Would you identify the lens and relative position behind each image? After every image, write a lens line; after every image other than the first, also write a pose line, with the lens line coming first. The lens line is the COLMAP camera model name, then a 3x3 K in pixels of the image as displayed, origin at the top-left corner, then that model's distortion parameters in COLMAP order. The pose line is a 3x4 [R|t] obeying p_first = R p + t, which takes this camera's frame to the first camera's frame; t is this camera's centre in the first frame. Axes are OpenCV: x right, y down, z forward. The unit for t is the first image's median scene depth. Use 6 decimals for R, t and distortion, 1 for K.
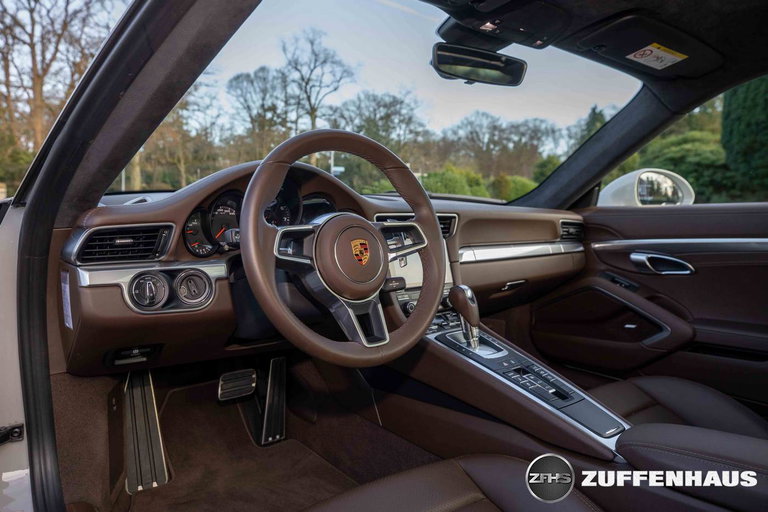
lens RADIAL K [[523.4, 0, 383.8], [0, 523.4, 254.7], [0, 0, 1]] dist [0.001856, 0.000669]
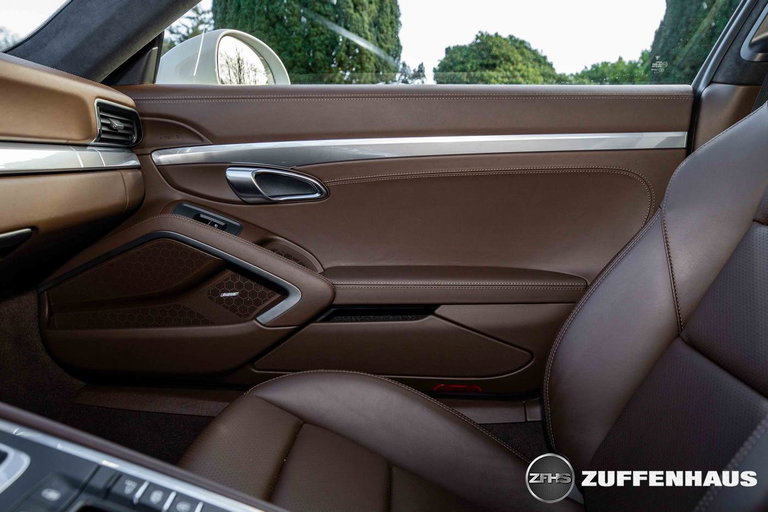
lens RADIAL K [[615.2, 0, 383.6], [0, 615.2, 253.3], [0, 0, 1]] dist [0.004031, -0.000971]
pose [[0.672375, -0.102798, 0.733038, 0.084284], [0.039983, 0.993908, 0.102708, 0.027021], [-0.739130, -0.039749, 0.672389, 0.410654]]
